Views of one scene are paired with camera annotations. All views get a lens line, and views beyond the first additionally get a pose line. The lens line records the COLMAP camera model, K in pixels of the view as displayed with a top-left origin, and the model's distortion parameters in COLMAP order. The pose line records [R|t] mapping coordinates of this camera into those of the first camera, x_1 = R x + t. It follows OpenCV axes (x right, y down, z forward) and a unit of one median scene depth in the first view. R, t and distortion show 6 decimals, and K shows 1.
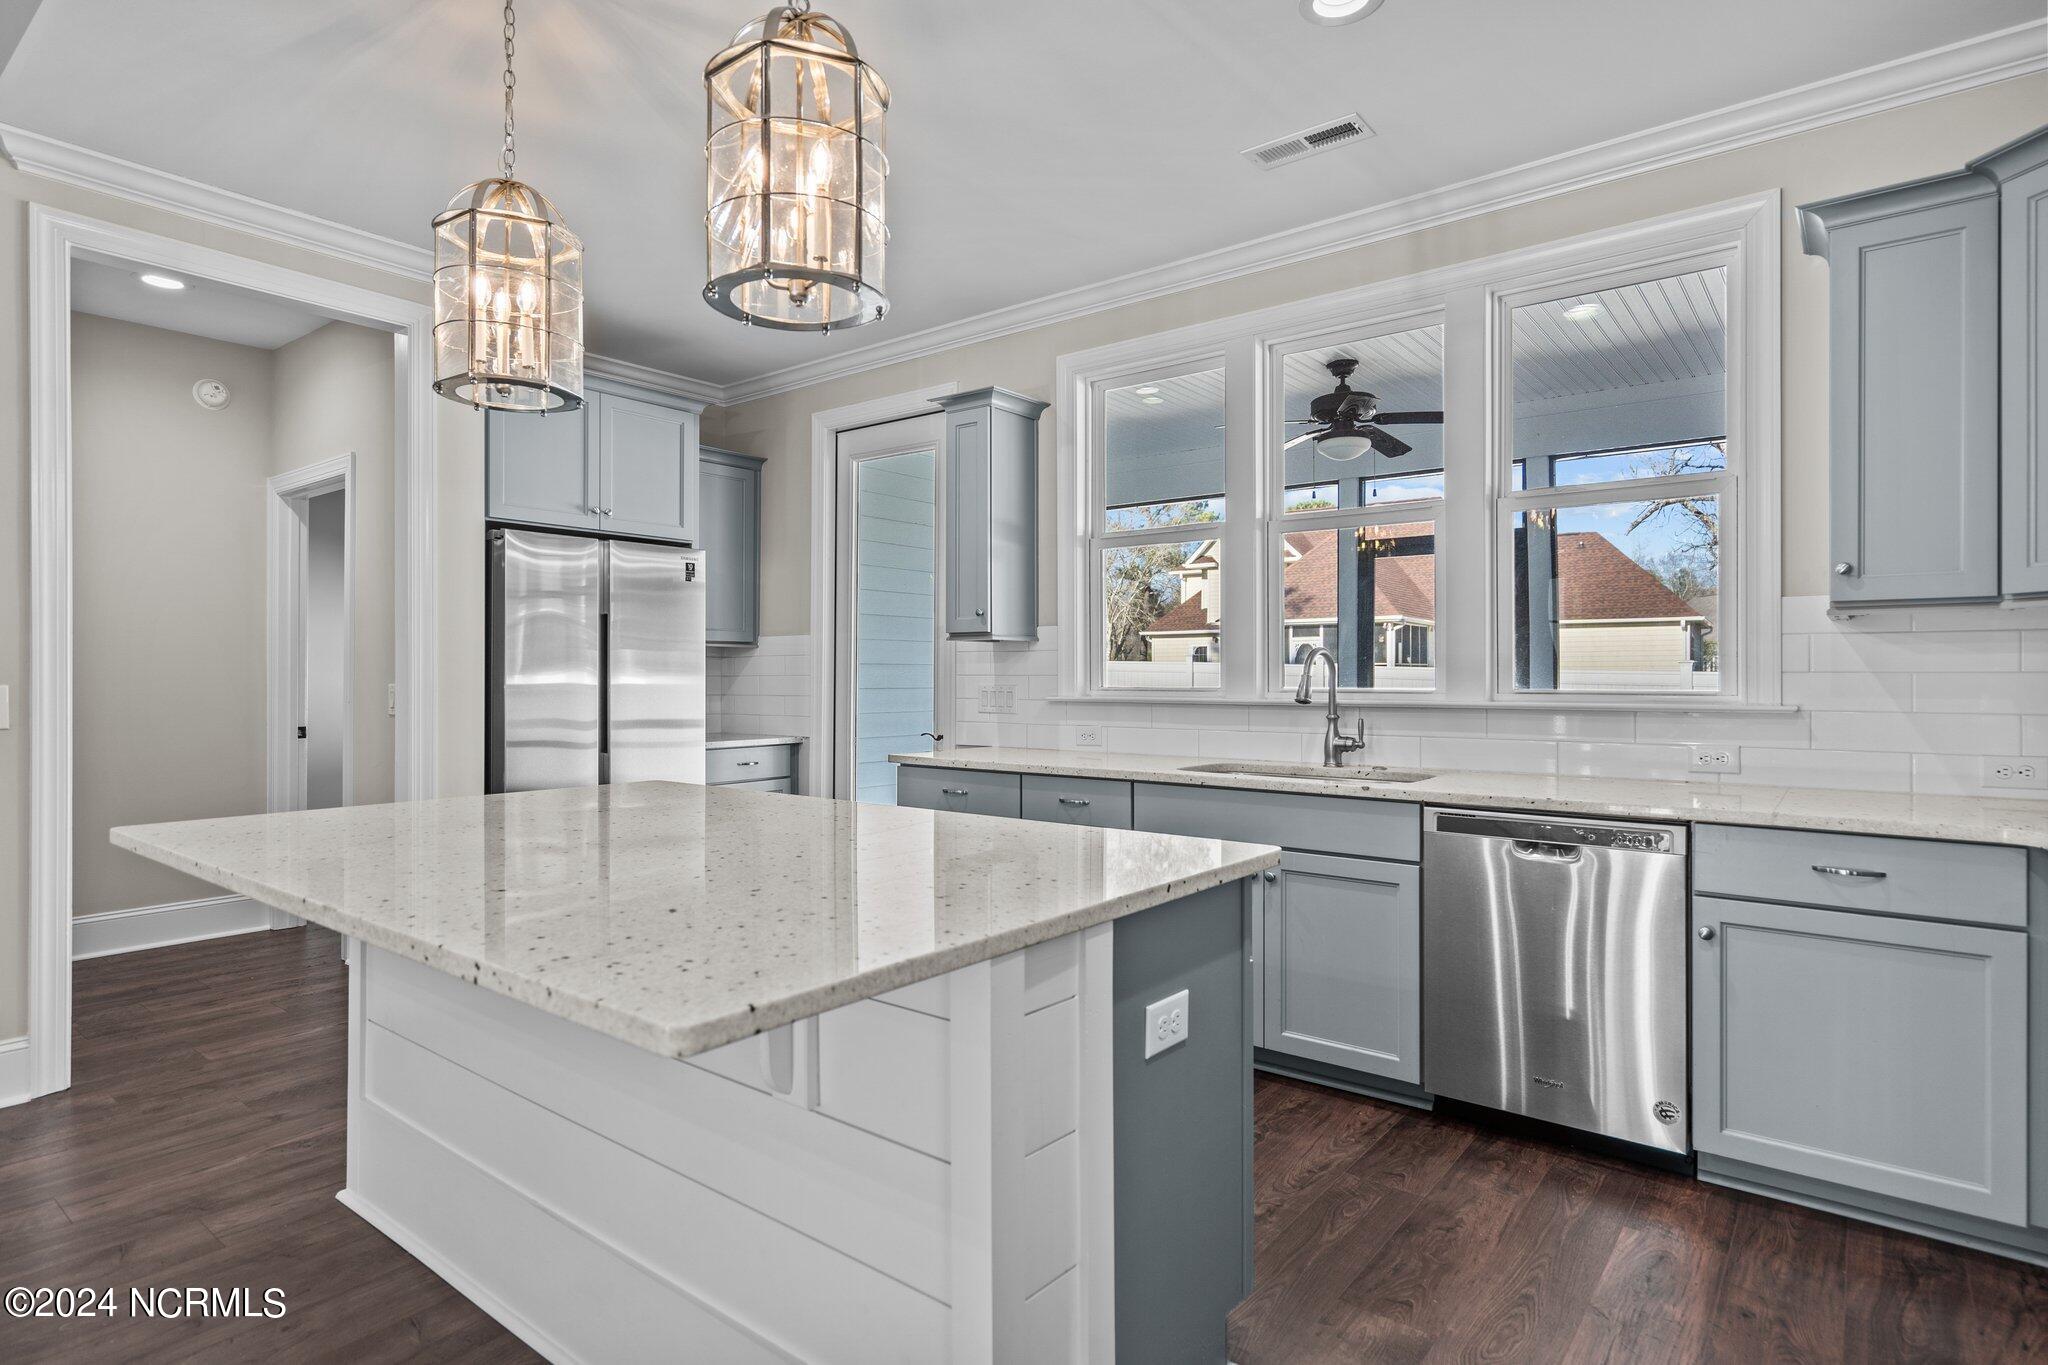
lens RADIAL K [[1043.7, 0, 1023.5], [0, 1043.7, 669.5], [0, 0, 1]] dist [-0.002041, 0.003559]
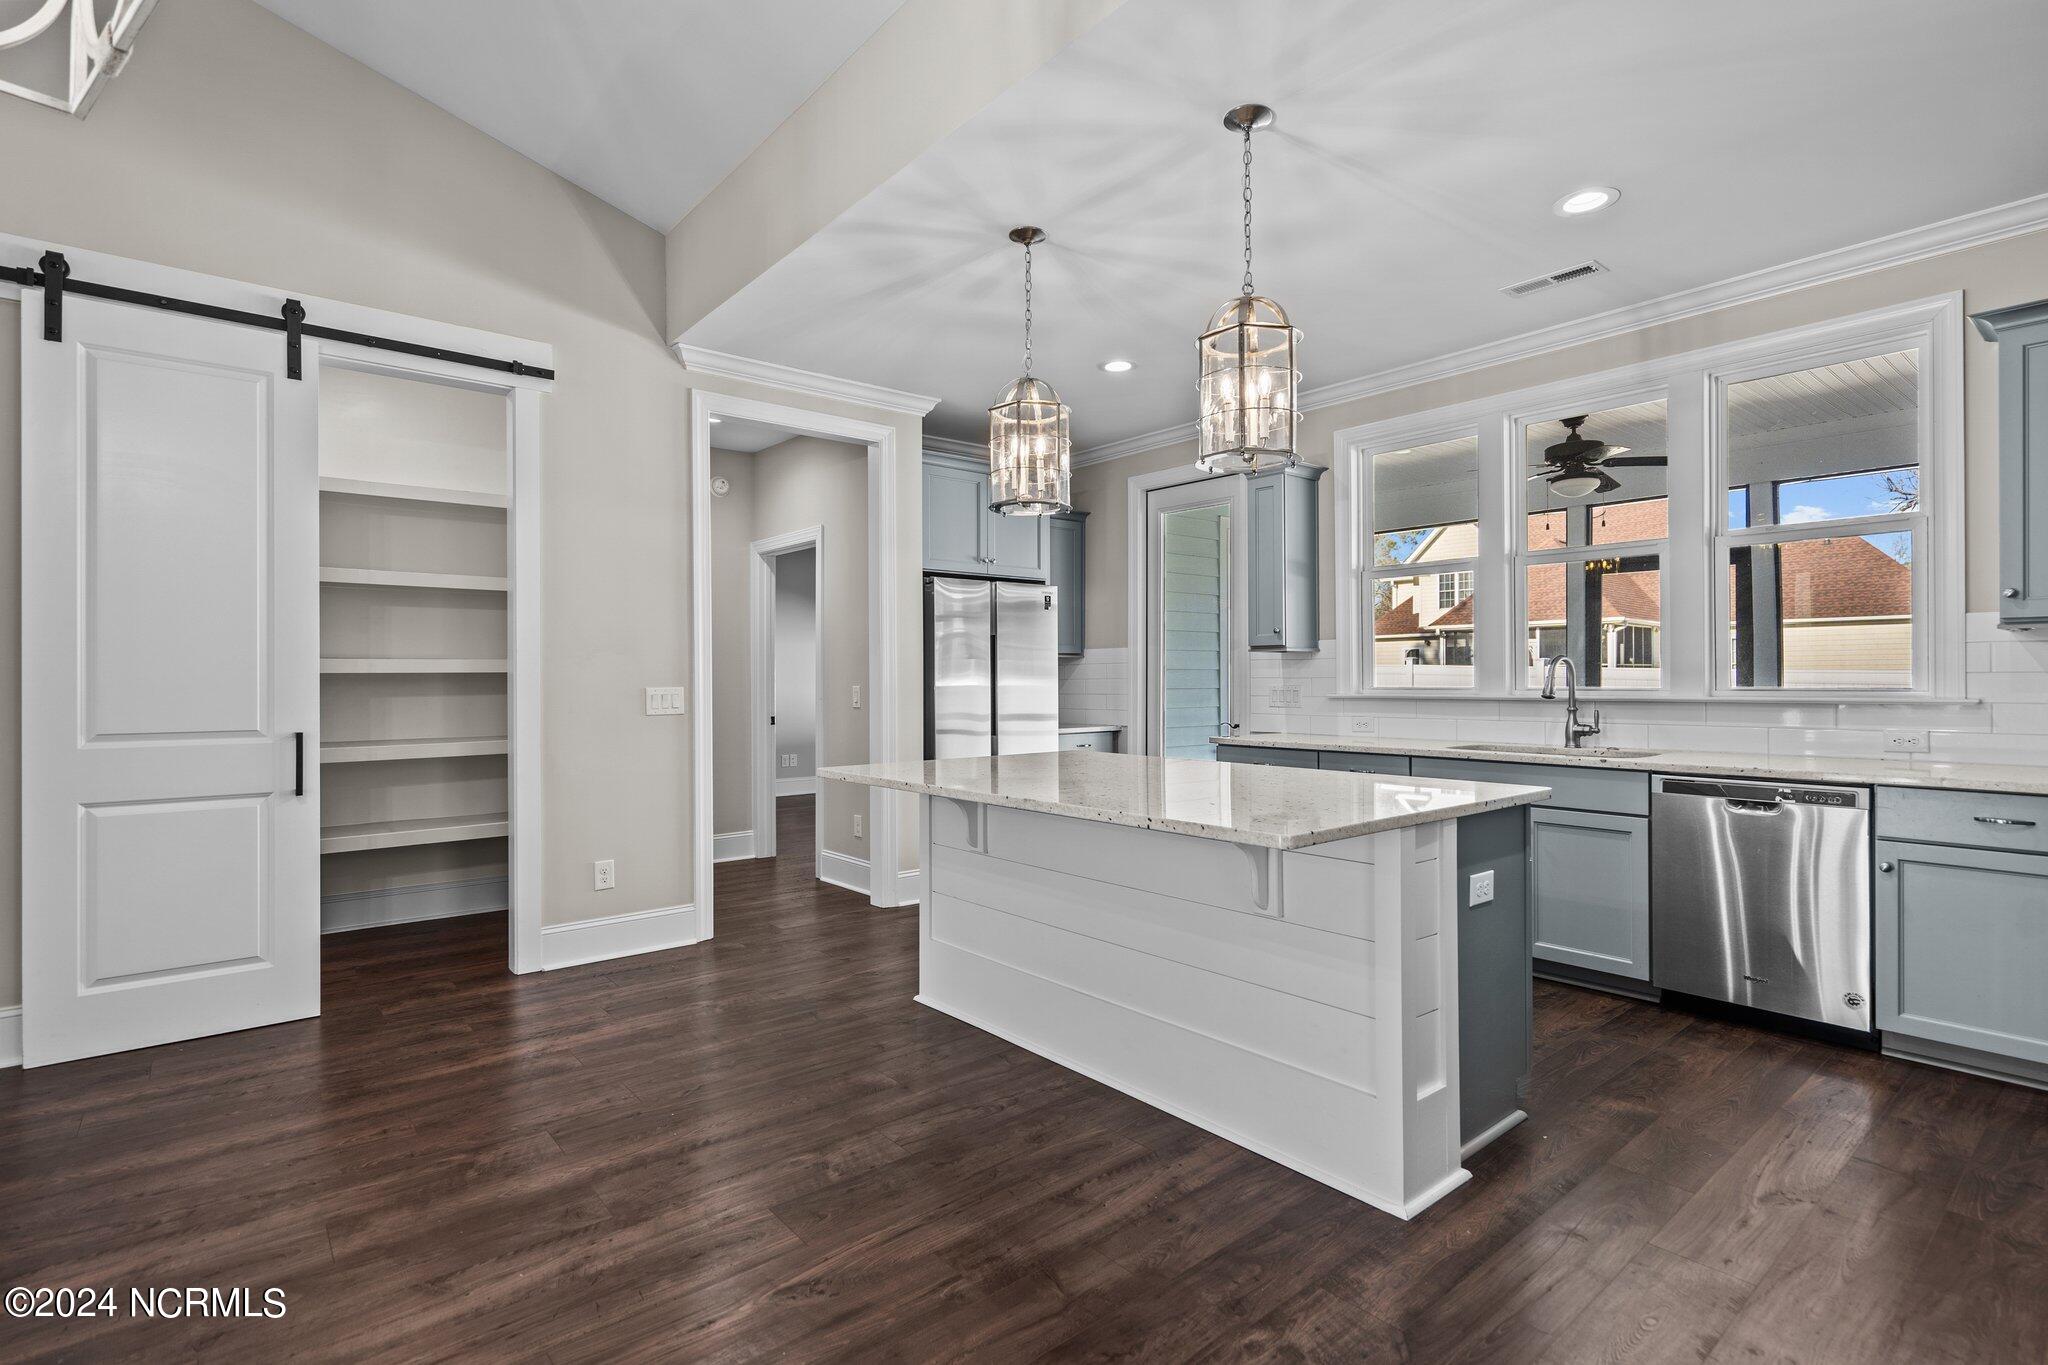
lens RADIAL K [[954.5, 0, 1033.2], [0, 954.5, 677.6], [0, 0, 1]] dist [-0.002422, 0.001012]
pose [[0.978868, -0.005890, -0.204410, -0.119501], [0.006992, 0.999965, 0.004669, -0.003417], [0.204375, -0.005999, 0.978874, -0.301380]]
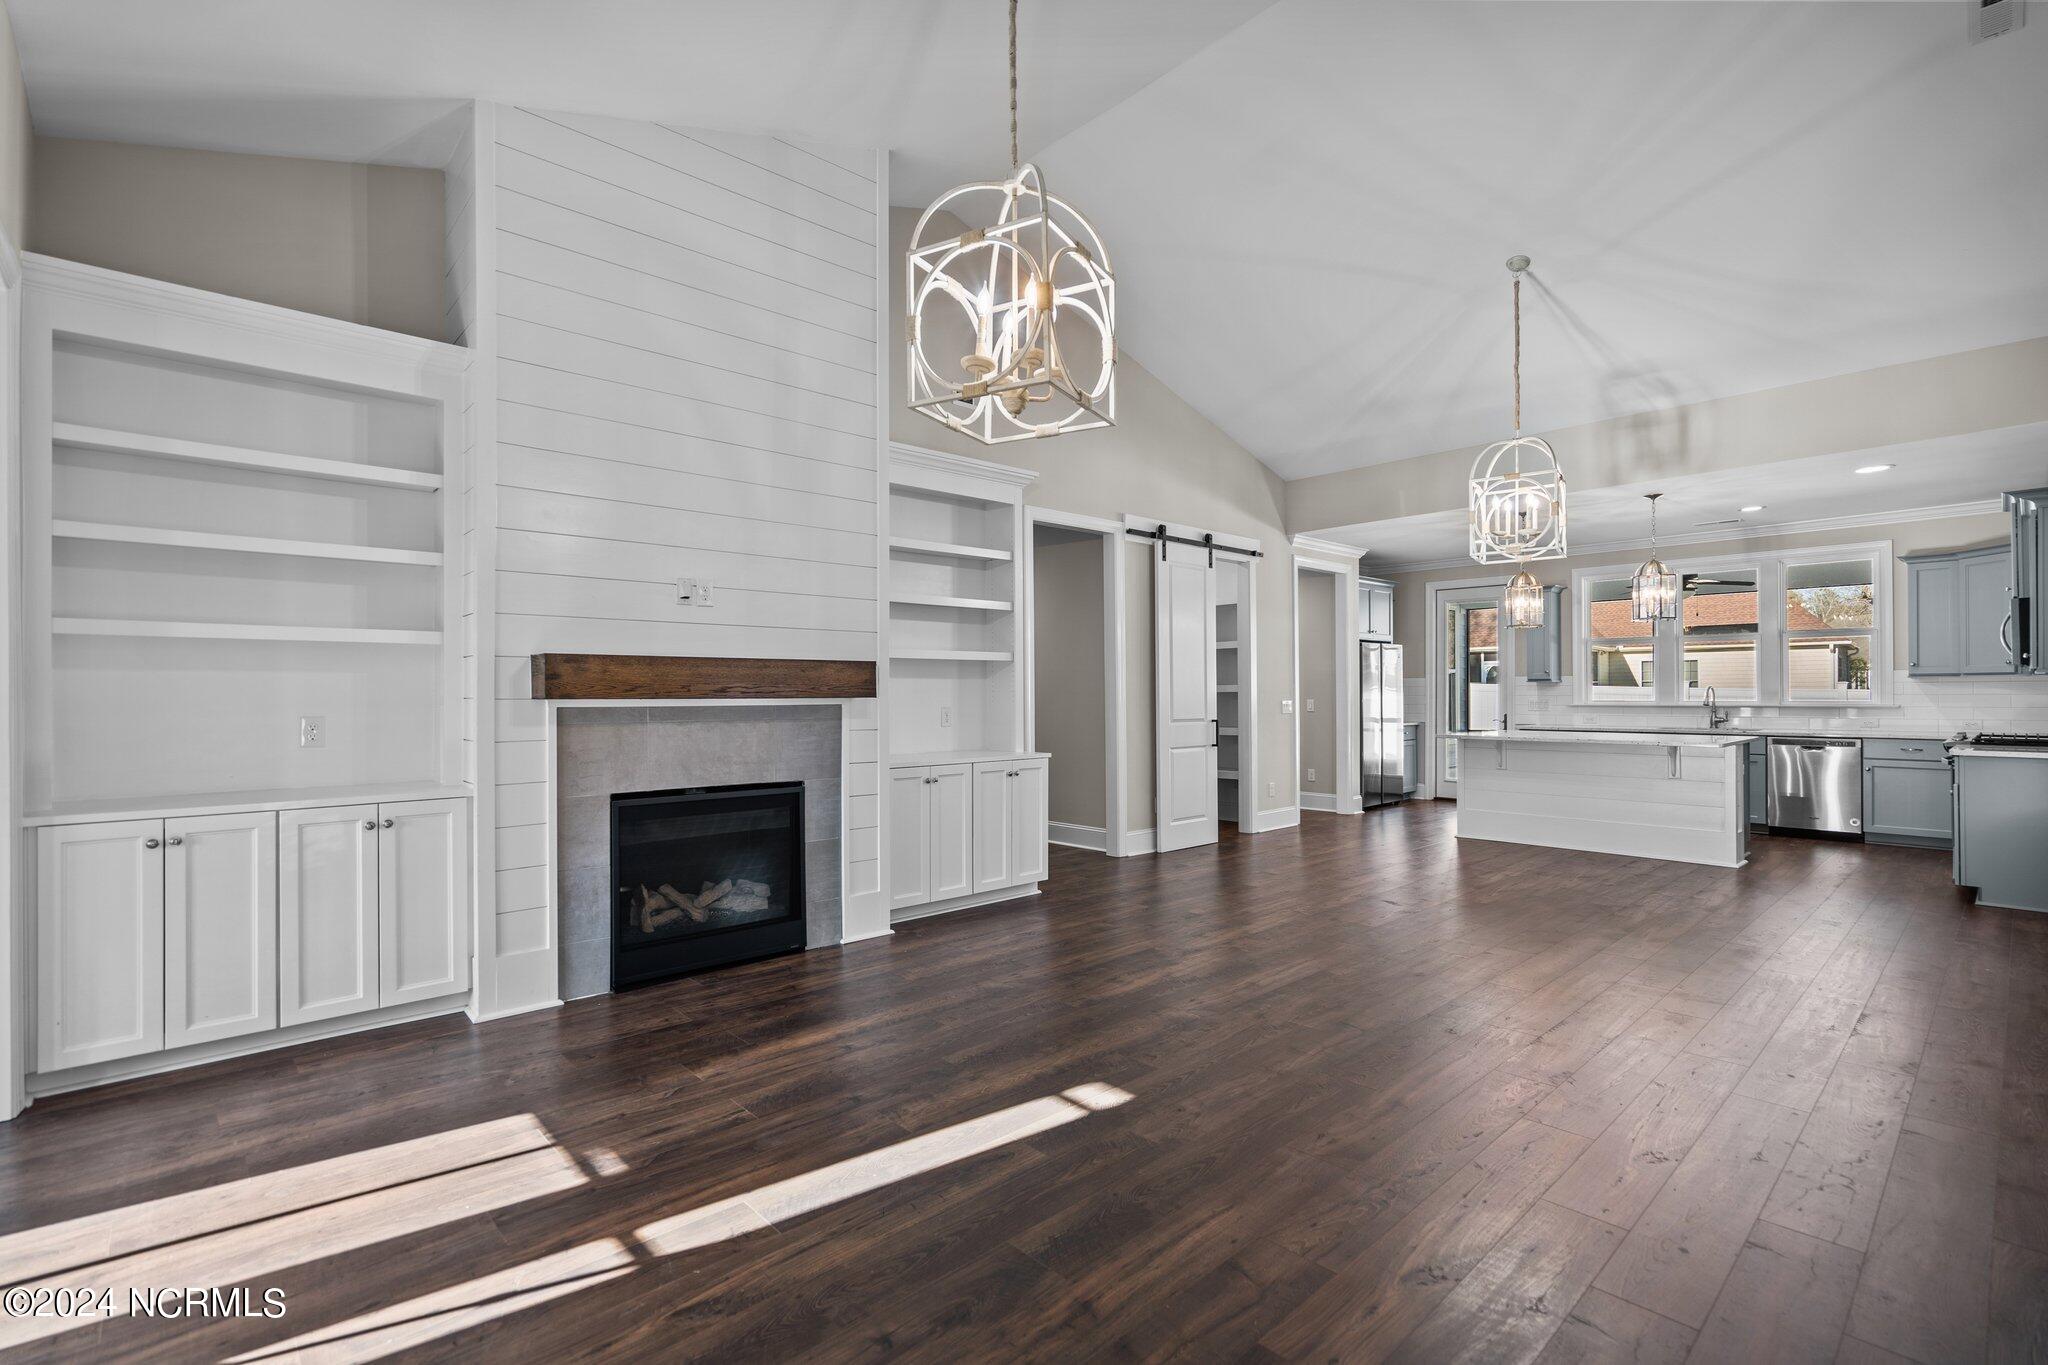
lens RADIAL K [[954.5, 0, 981.5], [0, 954.5, 690.4], [0, 0, 1]] dist [-0.002422, 0.001012]
pose [[0.987549, -0.005120, -0.157231, -1.272888], [0.005986, 0.999969, 0.005041, -0.033965], [0.157201, -0.005919, 0.987549, -1.879728]]
